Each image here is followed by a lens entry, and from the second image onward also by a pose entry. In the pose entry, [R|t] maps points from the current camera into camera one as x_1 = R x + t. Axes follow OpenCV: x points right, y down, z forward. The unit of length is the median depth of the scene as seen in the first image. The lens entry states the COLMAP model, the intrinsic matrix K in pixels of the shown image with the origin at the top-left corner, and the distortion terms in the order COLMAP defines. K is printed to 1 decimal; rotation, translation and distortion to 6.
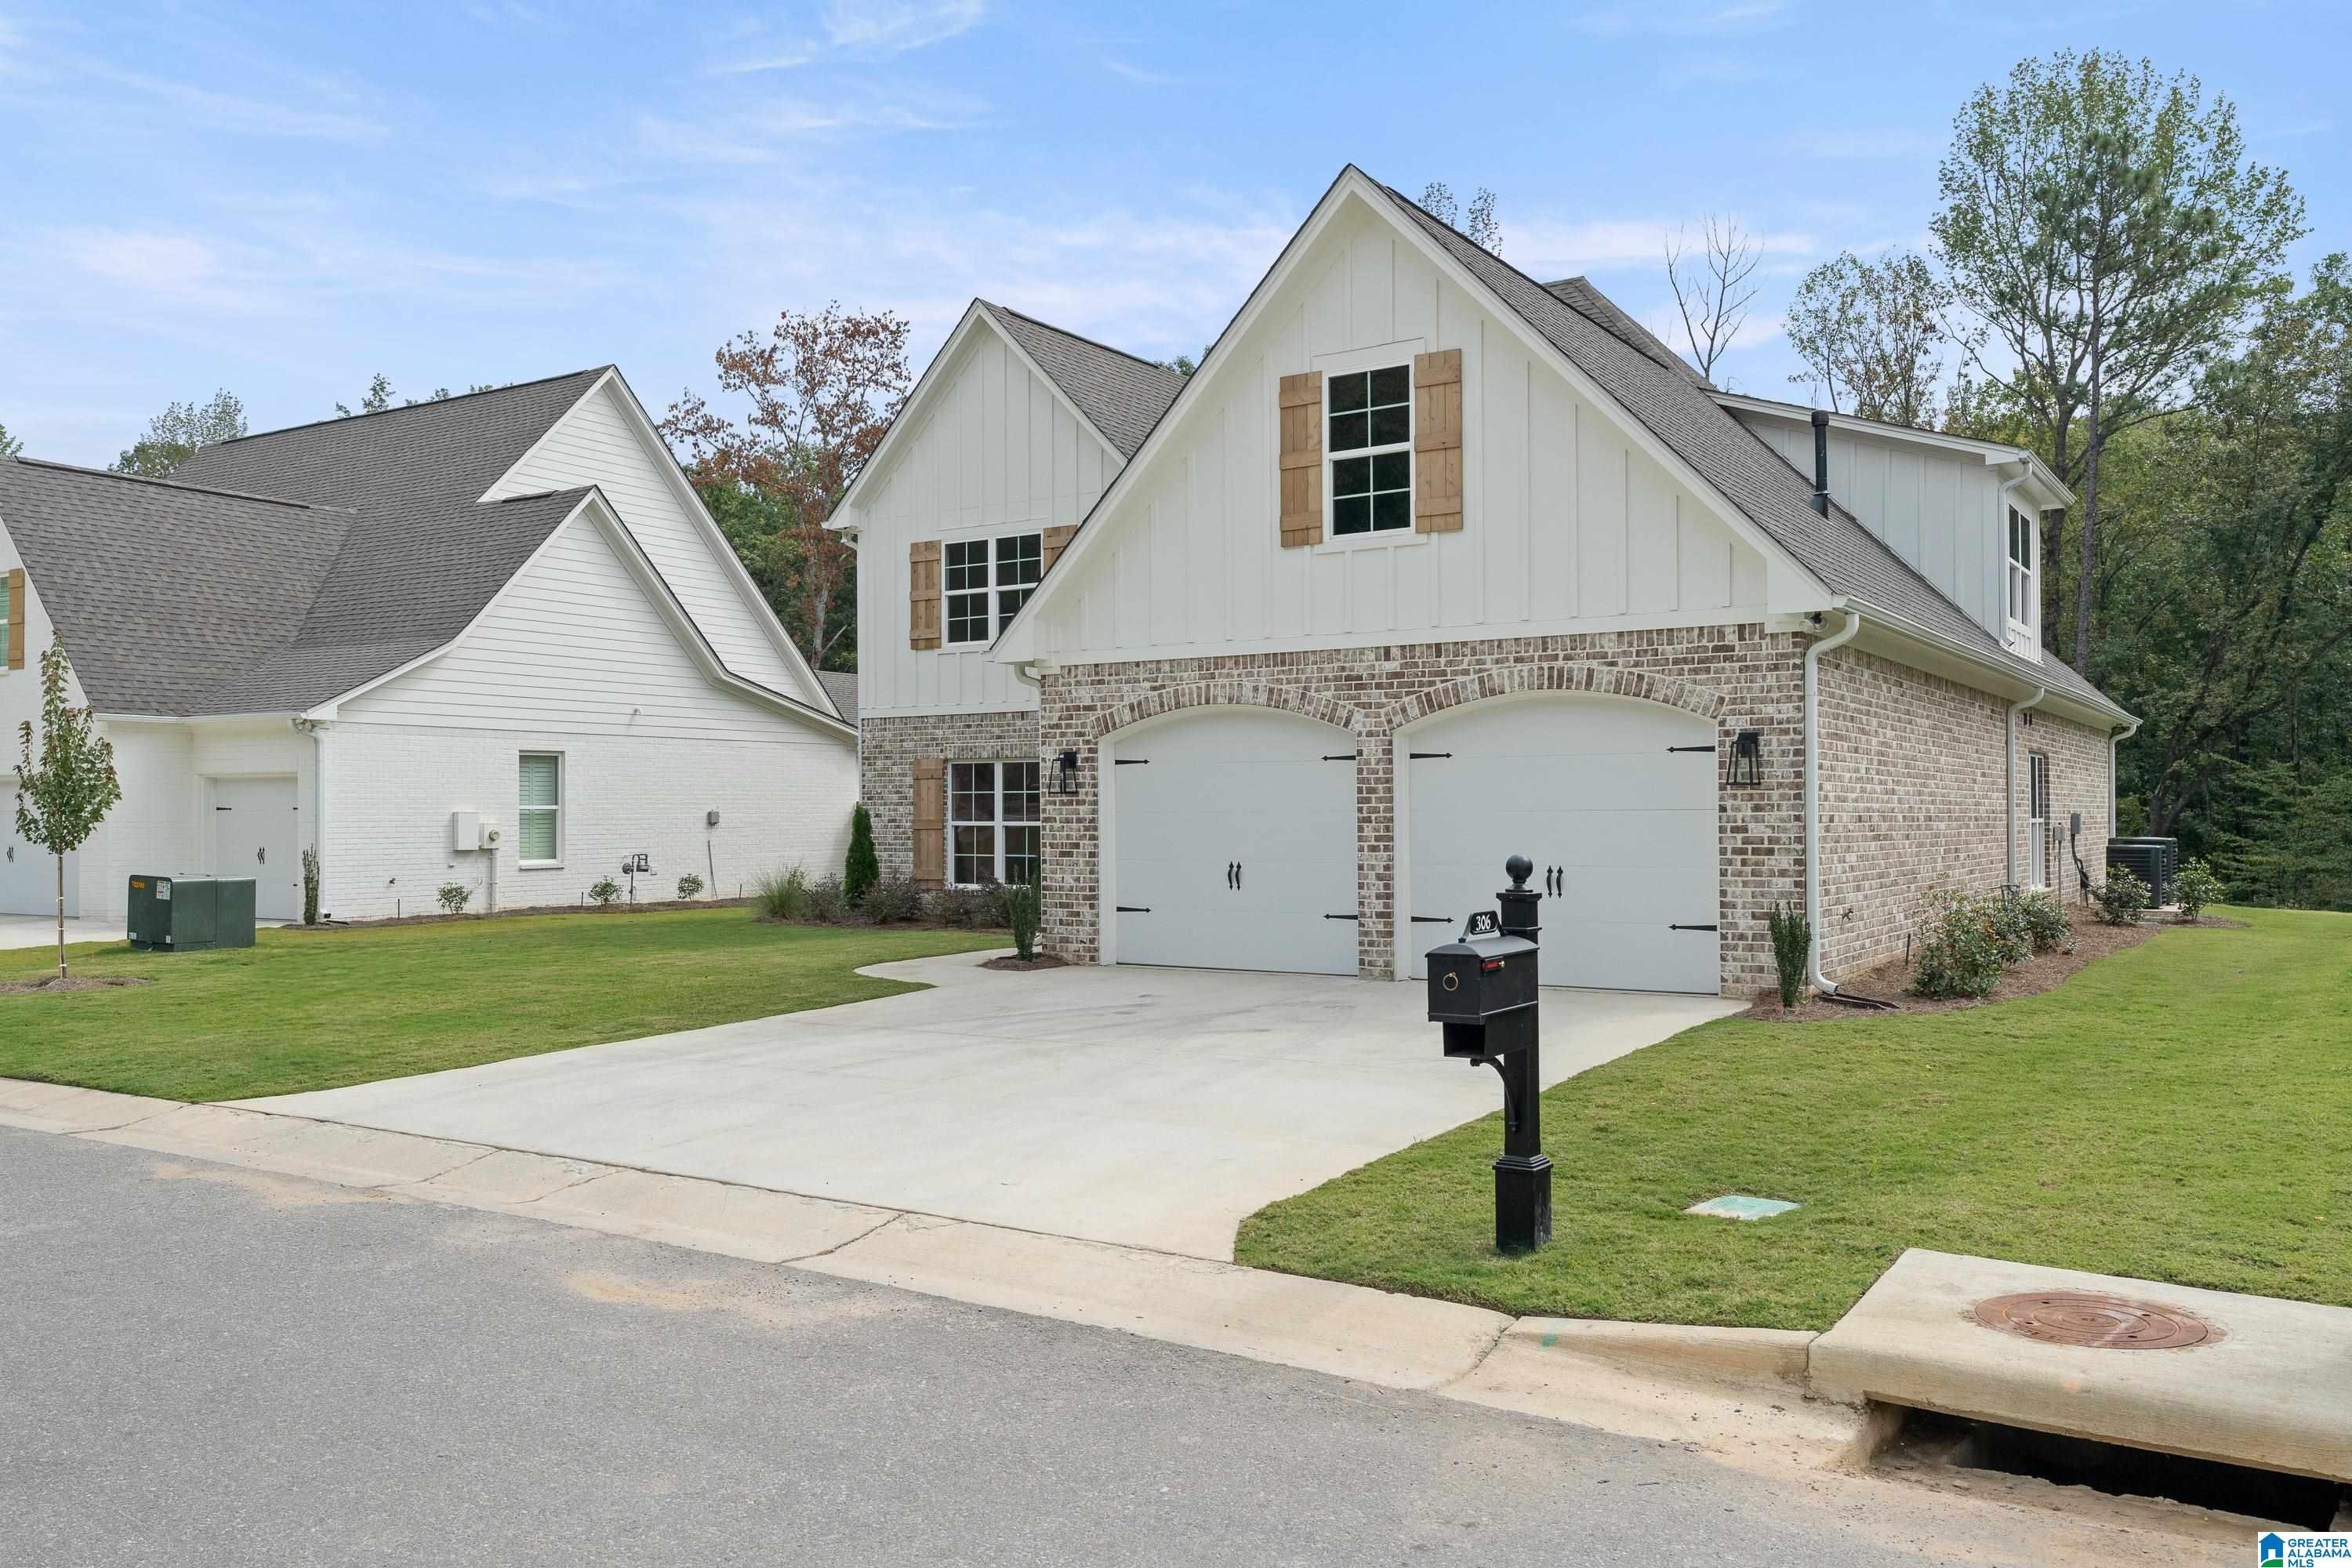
lens RADIAL K [[1800.1, 0, 1177.8], [0, 1800.1, 789.9], [0, 0, 1]] dist [0.056538, 0.001524]
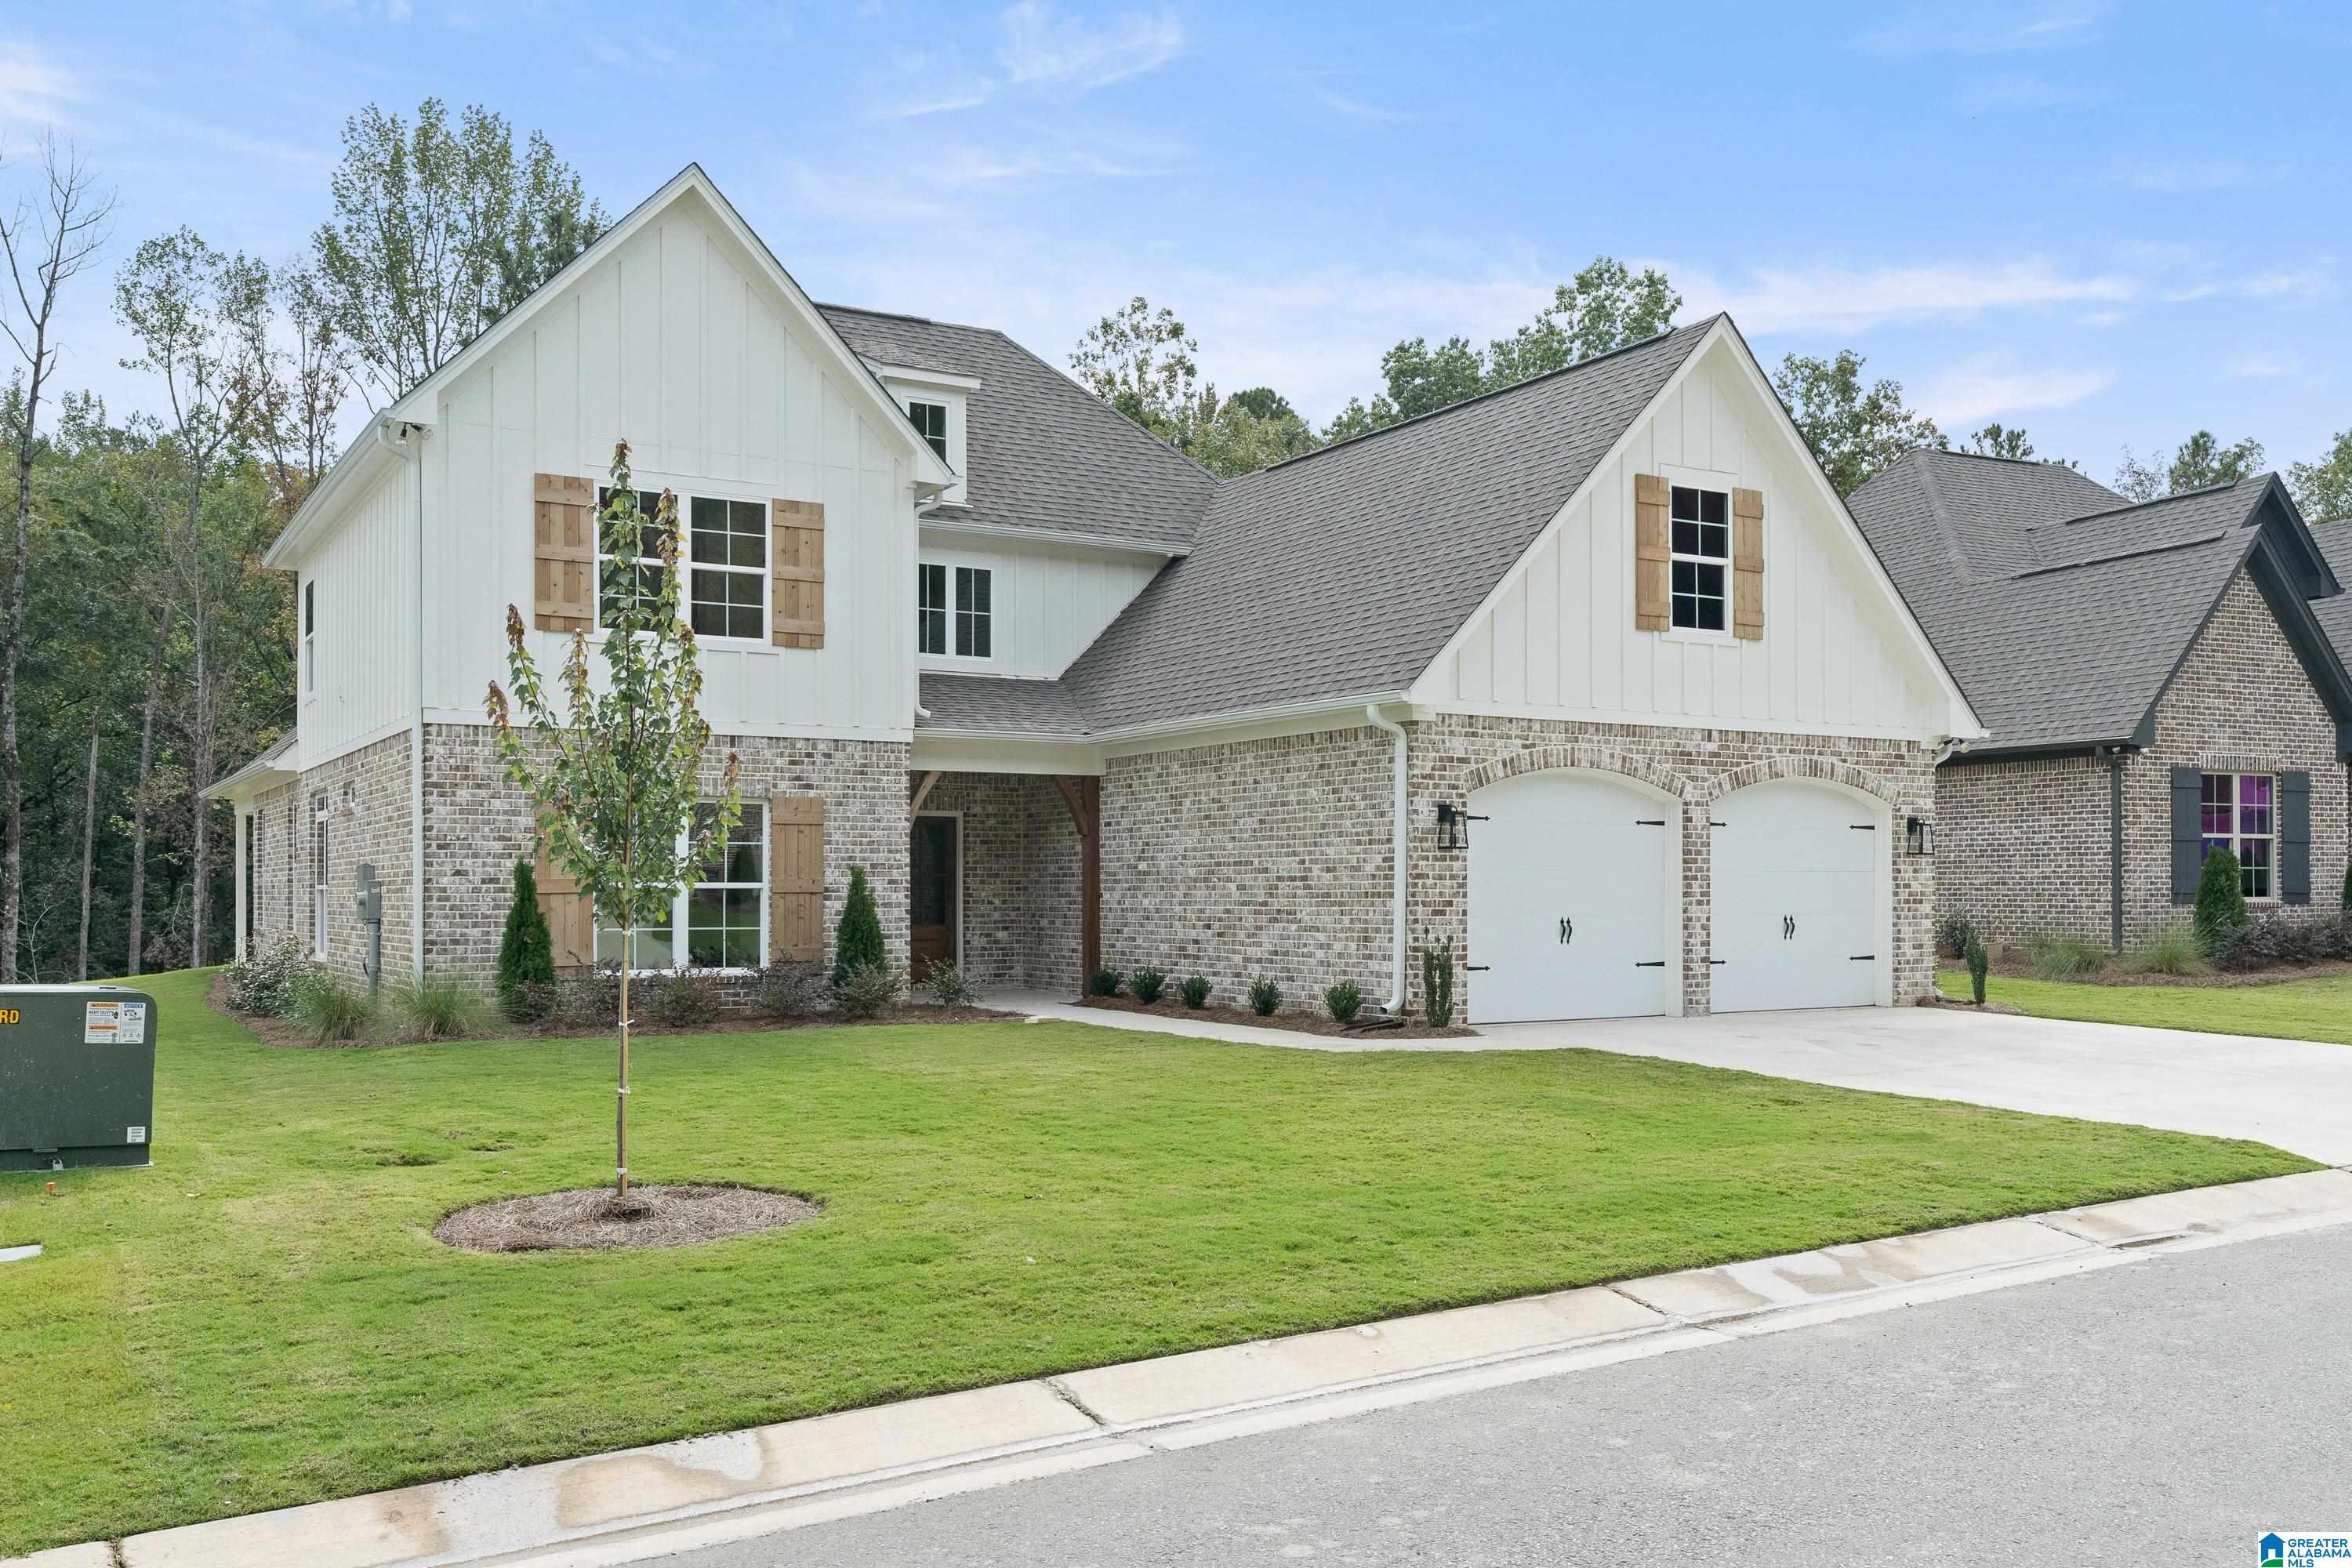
lens RADIAL K [[1874.1, 0, 1178.3], [0, 1874.1, 876.4], [0, 0, 1]] dist [0.054741, 0.000830]
pose [[0.434439, 0.010710, 0.900637, -1.097643], [-0.012517, 0.999905, -0.005852, 0.026258], [-0.900614, -0.008731, 0.434532, 0.755988]]
